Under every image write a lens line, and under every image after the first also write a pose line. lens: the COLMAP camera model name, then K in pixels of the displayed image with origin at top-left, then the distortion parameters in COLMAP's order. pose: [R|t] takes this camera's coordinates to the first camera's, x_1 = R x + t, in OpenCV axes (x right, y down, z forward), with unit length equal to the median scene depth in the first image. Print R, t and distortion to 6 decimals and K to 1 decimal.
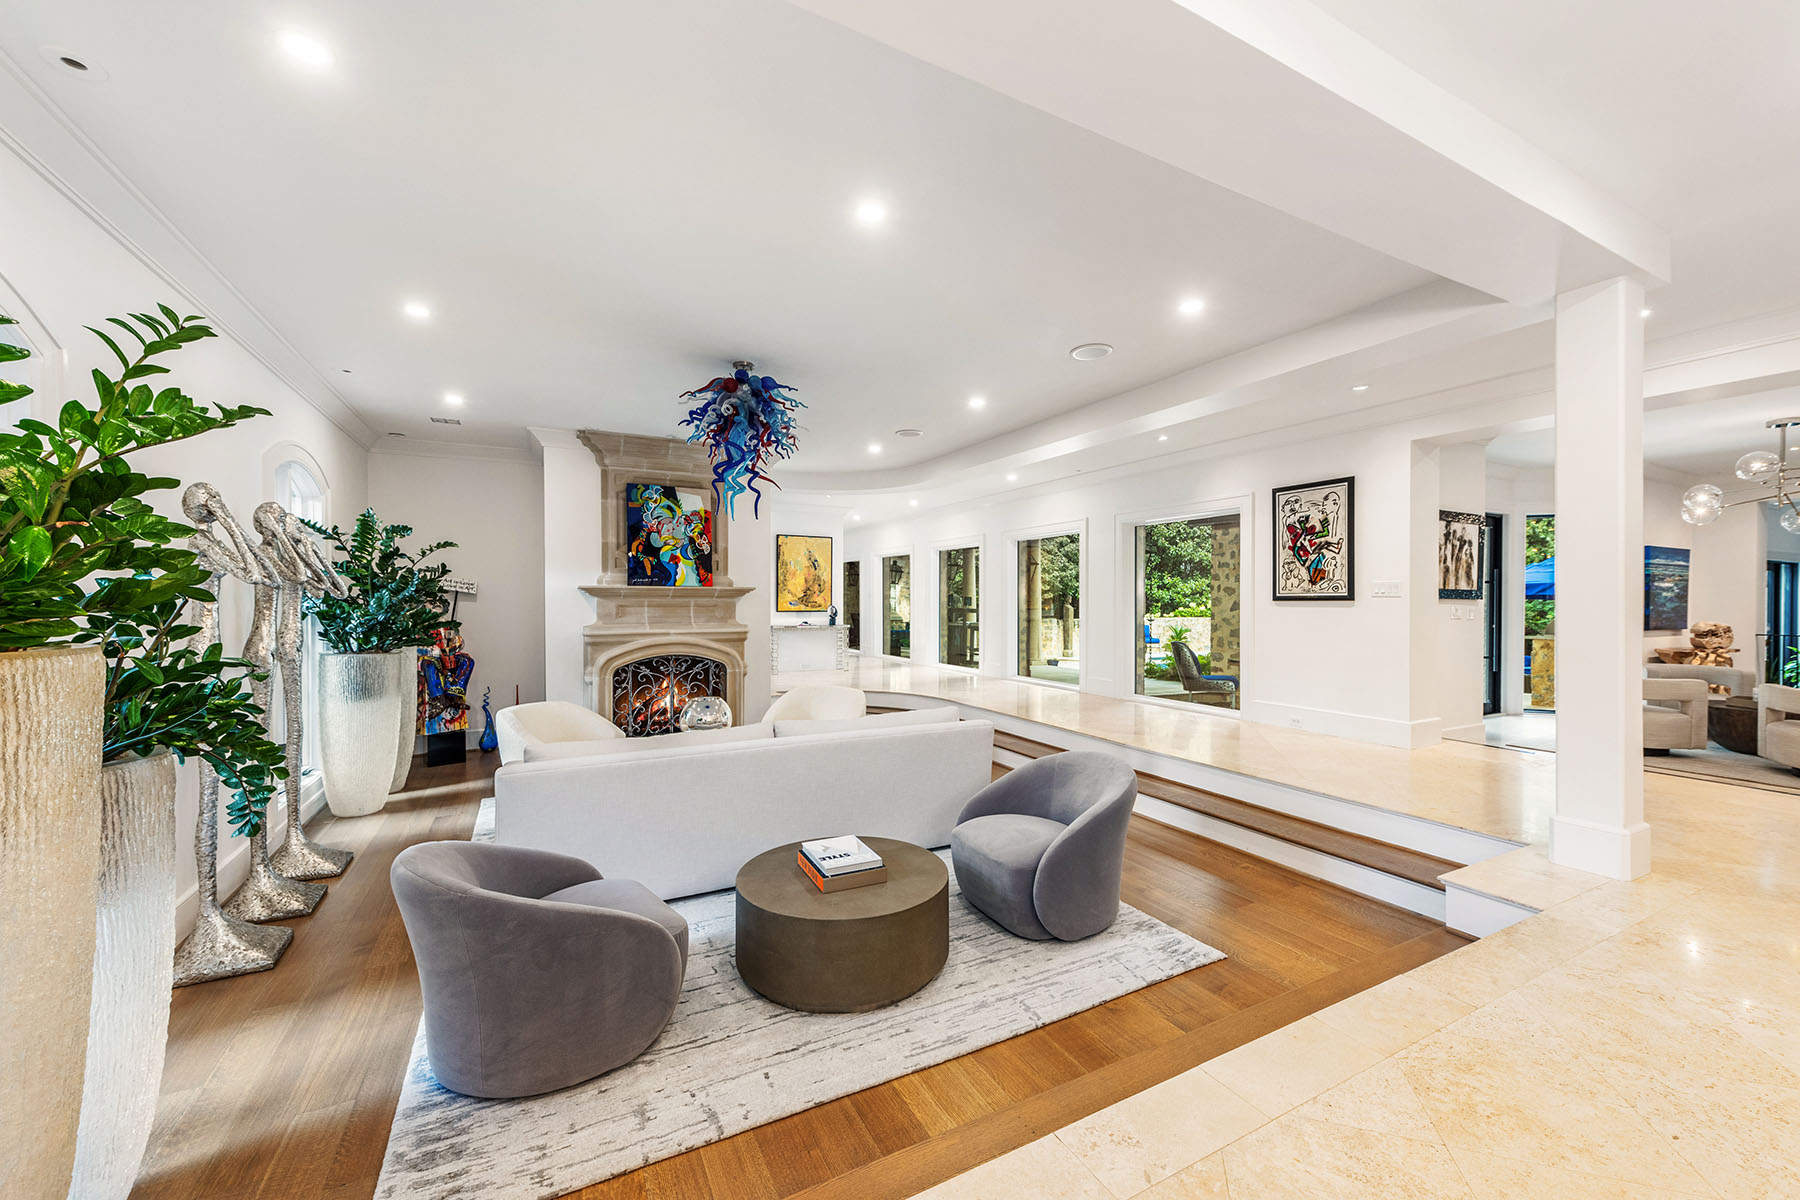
lens RADIAL K [[704.8, 0, 914.2], [0, 704.8, 603.0], [0, 0, 1]] dist [0.010959, -0.002109]
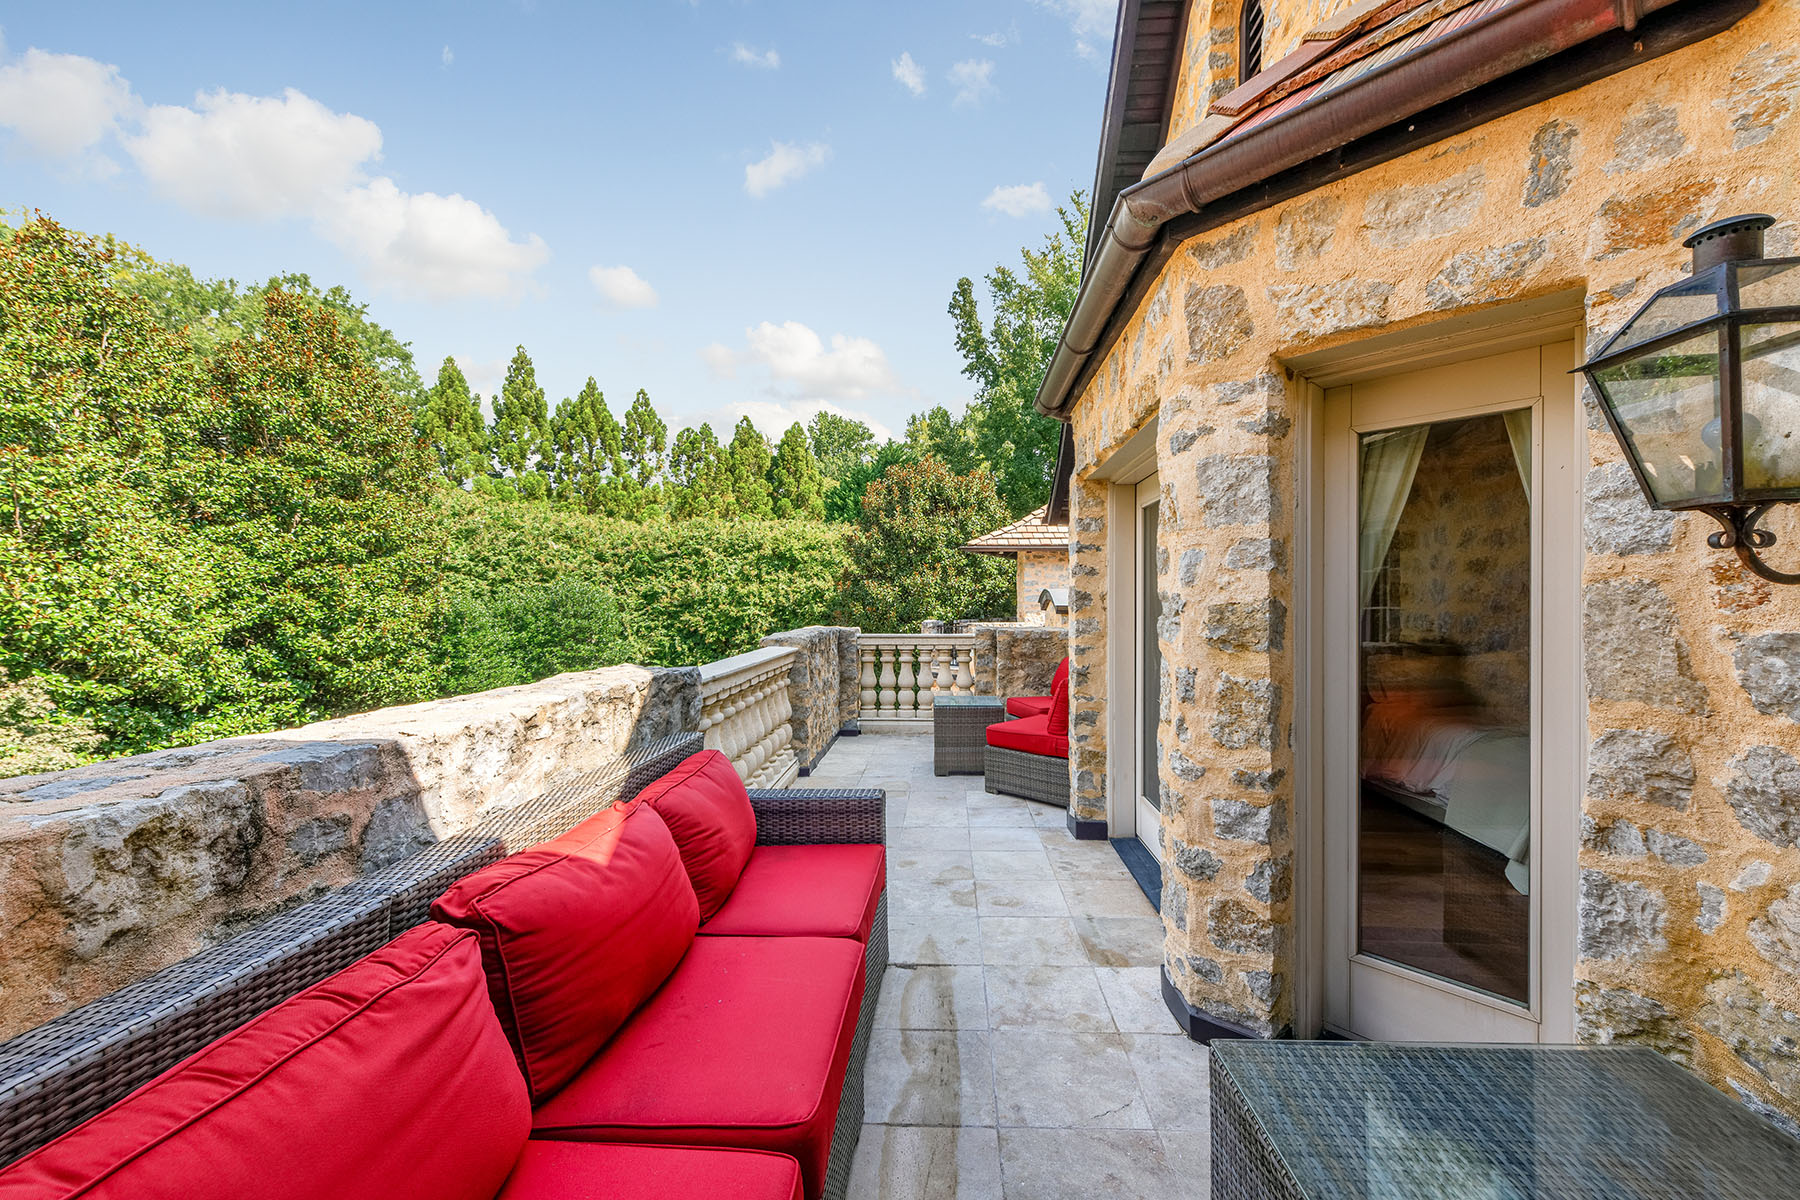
lens RADIAL K [[704.8, 0, 907.8], [0, 704.8, 607.5], [0, 0, 1]] dist [0.010959, -0.002109]
pose [[0.522698, -0.009457, 0.852466, 0.248785], [0.013911, 0.999900, 0.002563, -0.270305], [-0.852405, 0.010519, 0.522777, 0.654788]]
